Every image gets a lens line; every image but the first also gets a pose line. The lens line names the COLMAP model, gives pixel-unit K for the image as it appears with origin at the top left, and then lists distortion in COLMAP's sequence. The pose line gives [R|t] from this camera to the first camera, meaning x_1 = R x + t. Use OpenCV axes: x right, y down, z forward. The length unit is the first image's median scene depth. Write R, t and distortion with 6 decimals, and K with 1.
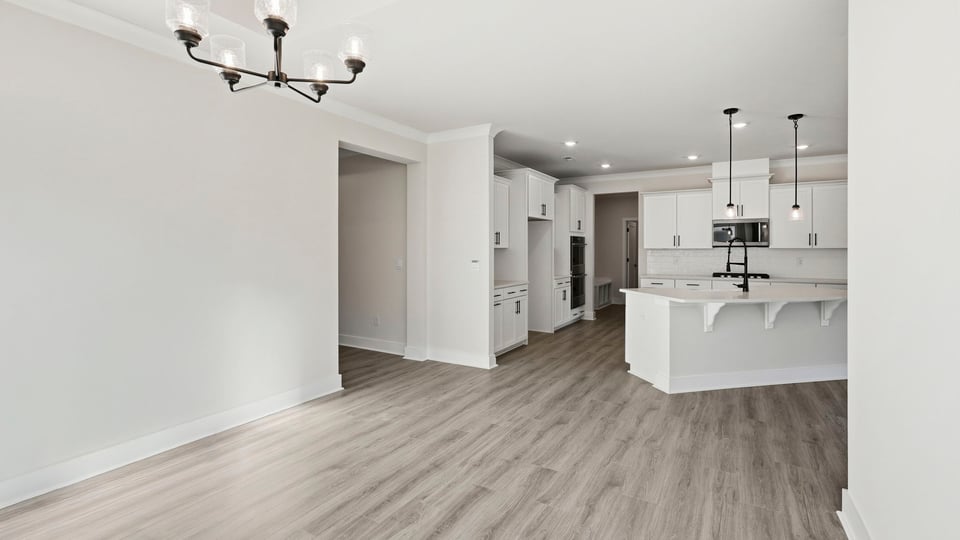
lens RADIAL K [[440.6, 0, 475.7], [0, 440.6, 254.3], [0, 0, 1]] dist [-0.004214, 0.000009]
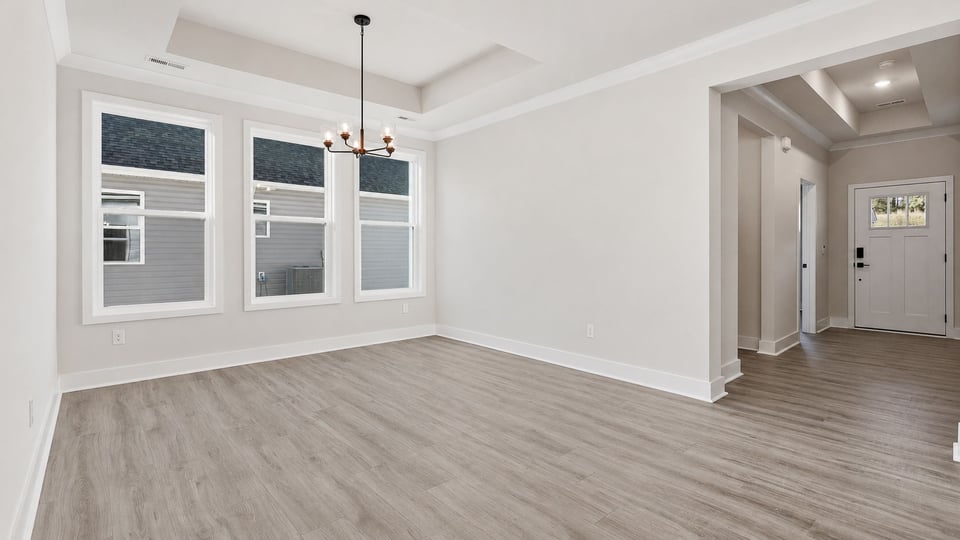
lens RADIAL K [[440.6, 0, 475.7], [0, 440.6, 254.3], [0, 0, 1]] dist [-0.004214, 0.000009]
pose [[-0.312614, 0.002815, -0.949876, 0.963833], [-0.008965, 0.999942, 0.005914, 0.068555], [0.949838, 0.010364, -0.312571, 1.410828]]
